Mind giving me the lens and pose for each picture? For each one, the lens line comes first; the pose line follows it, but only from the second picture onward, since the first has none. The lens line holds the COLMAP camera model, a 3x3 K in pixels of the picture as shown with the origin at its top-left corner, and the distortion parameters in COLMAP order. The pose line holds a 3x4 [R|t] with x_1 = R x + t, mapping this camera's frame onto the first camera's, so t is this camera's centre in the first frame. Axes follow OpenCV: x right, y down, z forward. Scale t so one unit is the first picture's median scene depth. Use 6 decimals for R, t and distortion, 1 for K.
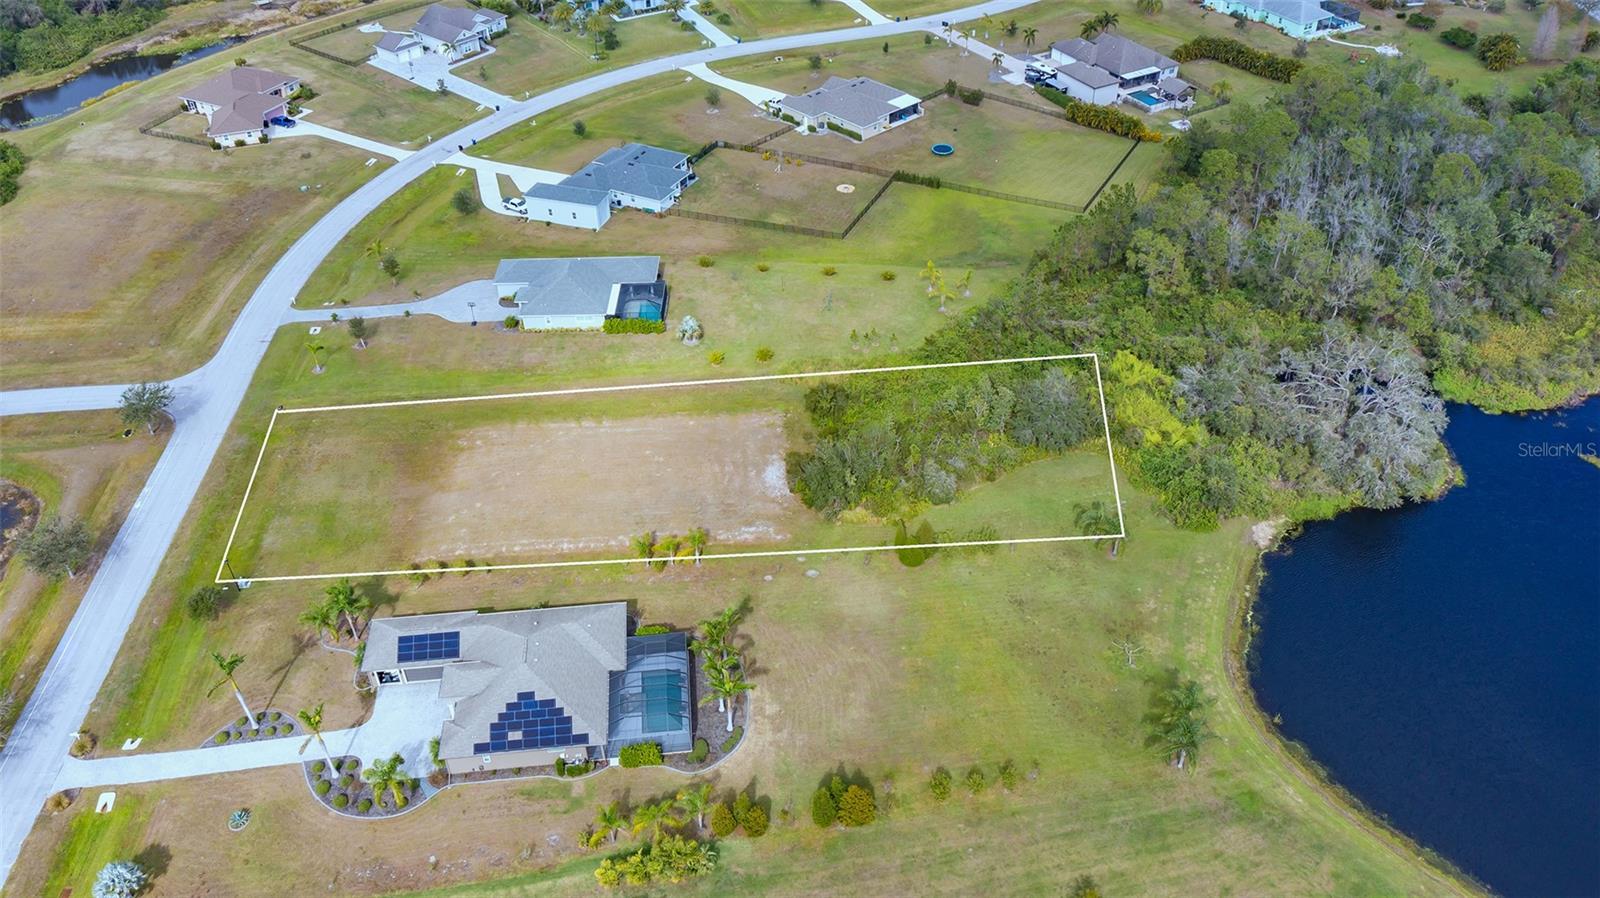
lens RADIAL K [[1259.6, 0, 799.4], [0, 1259.6, 452.2], [0, 0, 1]] dist [-0.023309, 0.018667]
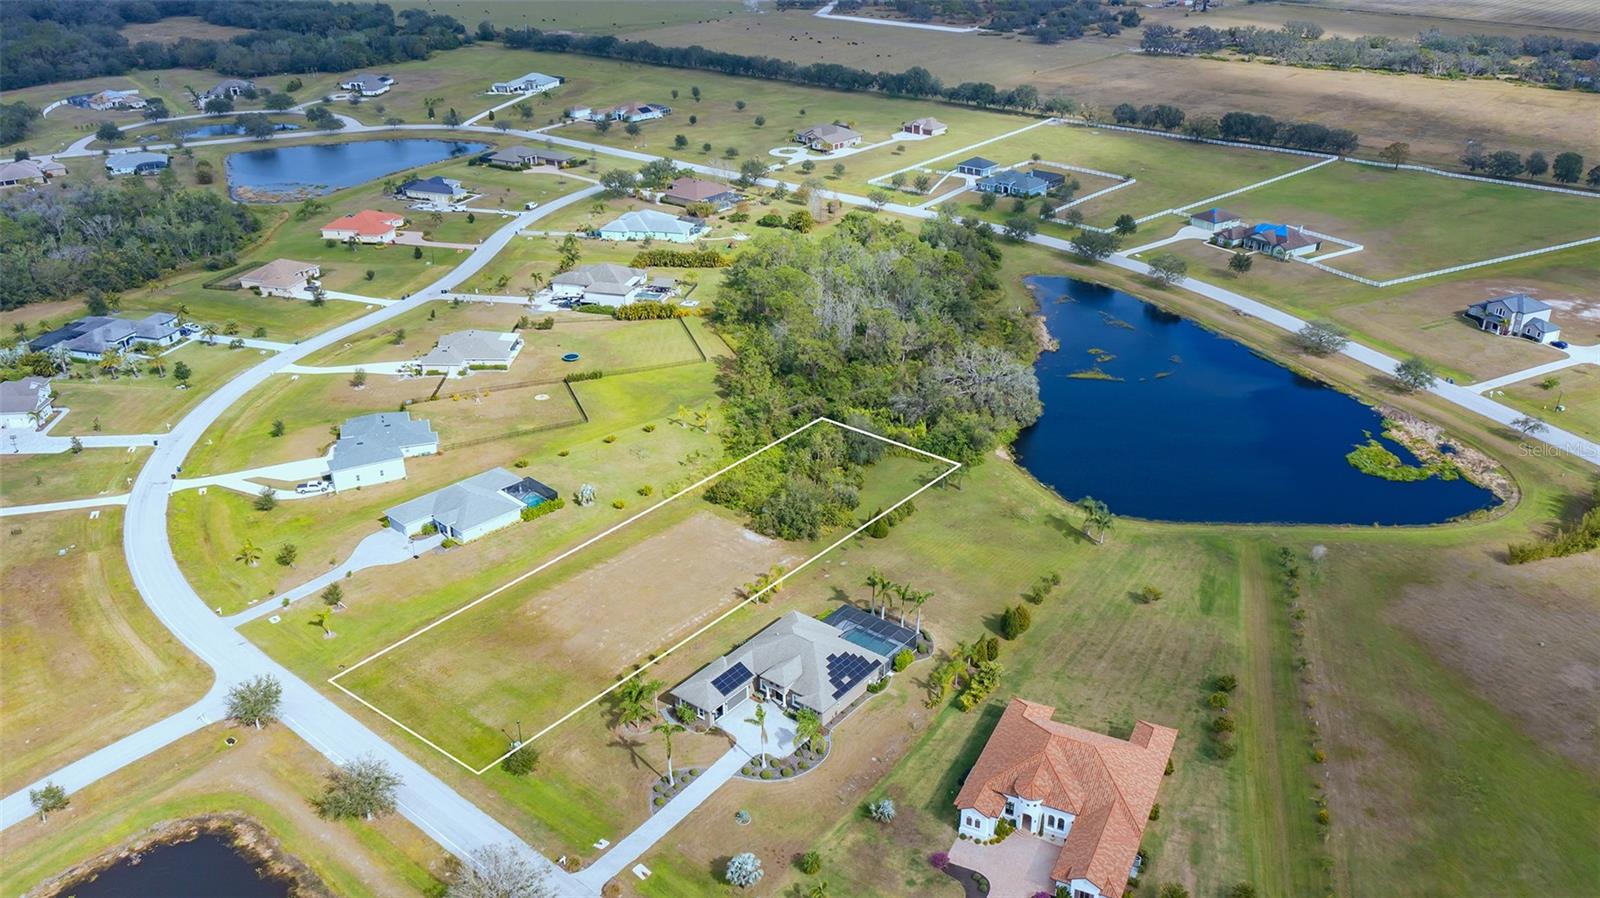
lens RADIAL K [[1259.6, 0, 795.9], [0, 1259.6, 443.9], [0, 0, 1]] dist [-0.023309, 0.018667]
pose [[0.696974, -0.292334, 0.654804, -0.645706], [0.437186, 0.897029, -0.064867, 0.027826], [-0.568415, 0.331482, 0.753010, -0.088868]]
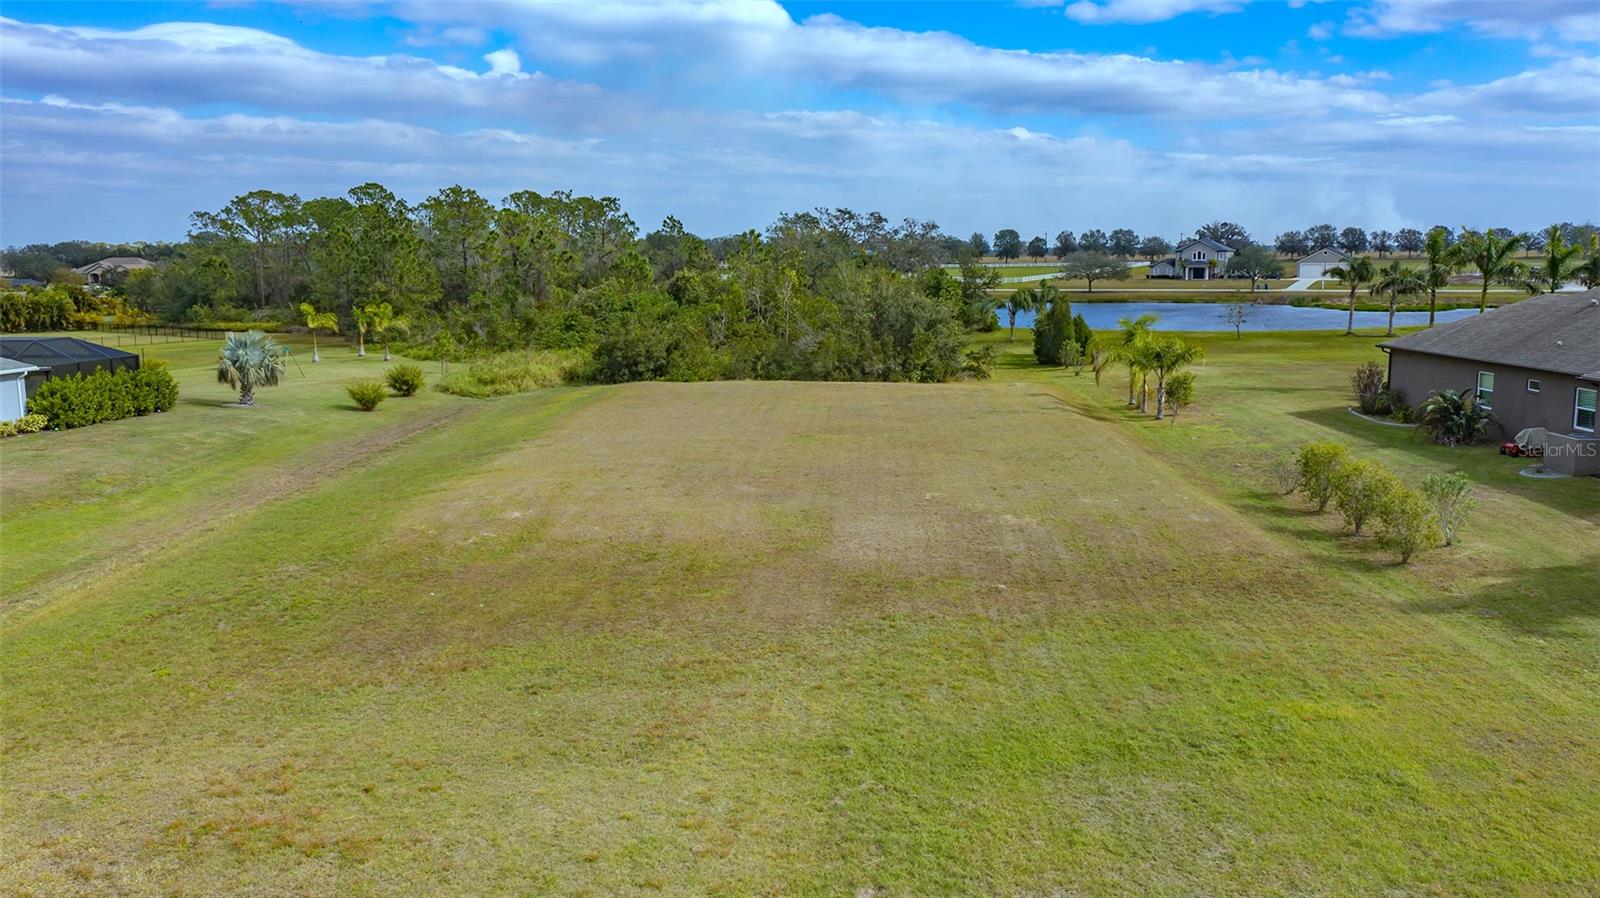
lens RADIAL K [[1259.6, 0, 799.7], [0, 1259.6, 453.8], [0, 0, 1]] dist [-0.023309, 0.018667]
pose [[0.095285, -0.134605, 0.986307, -0.367686], [0.621207, 0.782251, 0.046744, 0.004460], [-0.777832, 0.608247, 0.158155, 0.702376]]
